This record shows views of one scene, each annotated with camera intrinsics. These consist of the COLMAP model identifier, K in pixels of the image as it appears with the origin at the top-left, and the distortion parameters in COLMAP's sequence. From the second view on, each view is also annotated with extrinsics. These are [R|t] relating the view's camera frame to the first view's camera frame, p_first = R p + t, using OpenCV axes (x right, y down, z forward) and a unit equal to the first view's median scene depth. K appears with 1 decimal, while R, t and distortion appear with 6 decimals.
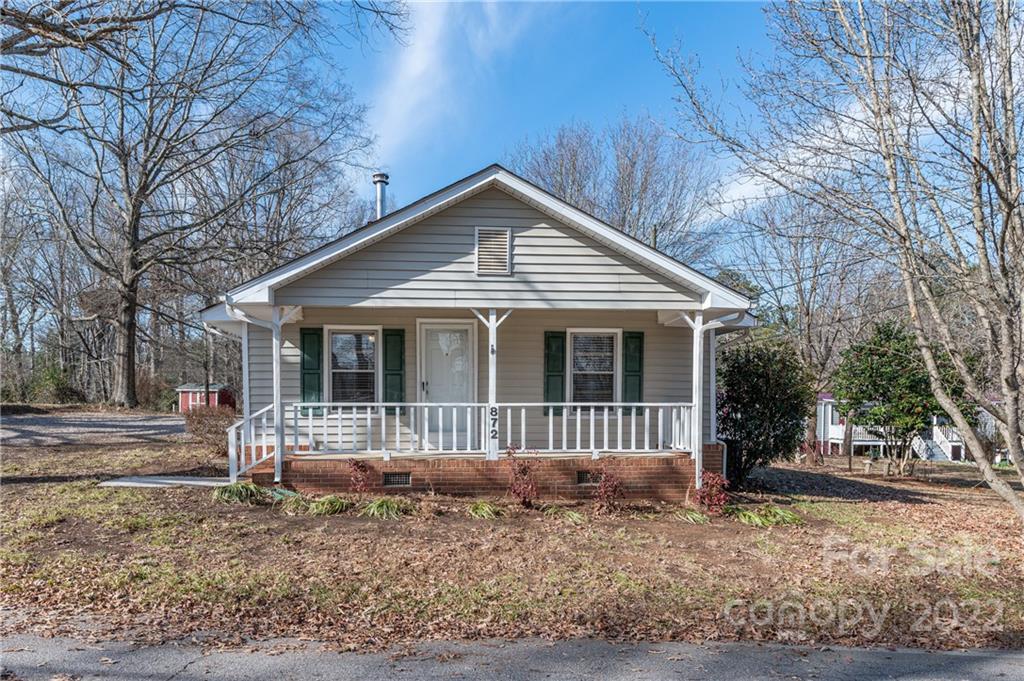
lens RADIAL K [[626.0, 0, 518.0], [0, 626.0, 403.7], [0, 0, 1]] dist [0.005711, -0.000763]
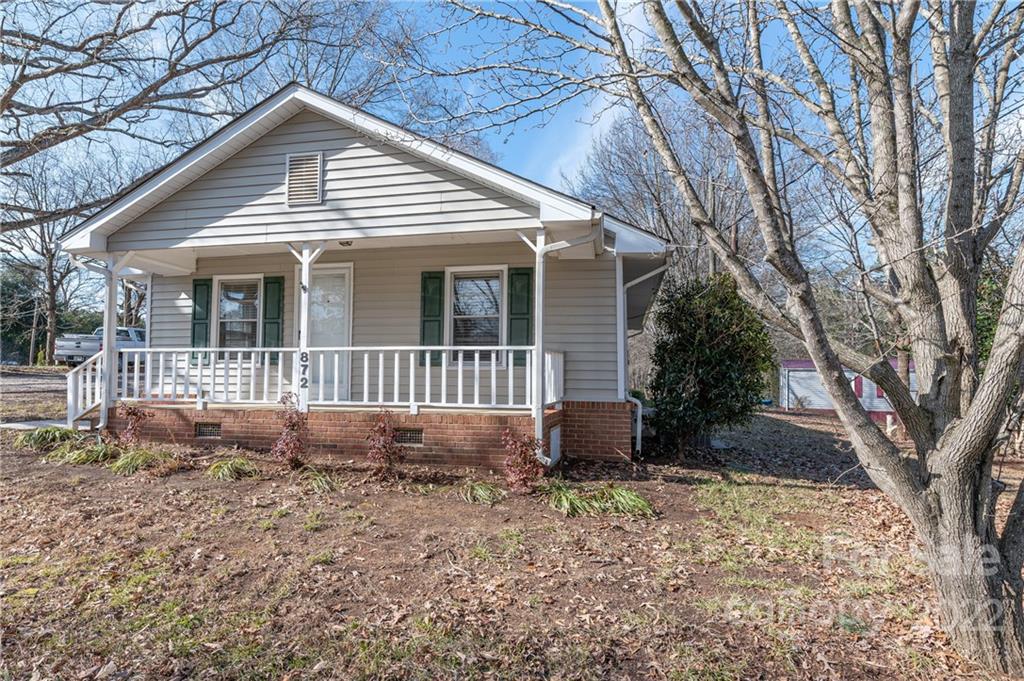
lens RADIAL K [[546.2, 0, 515.4], [0, 546.2, 337.9], [0, 0, 1]] dist [0.006076, 0.000238]
pose [[0.953672, -0.015187, -0.300463, 0.465738], [-0.004026, 0.997991, -0.063222, 0.032284], [0.300820, 0.061503, 0.951696, 0.344079]]
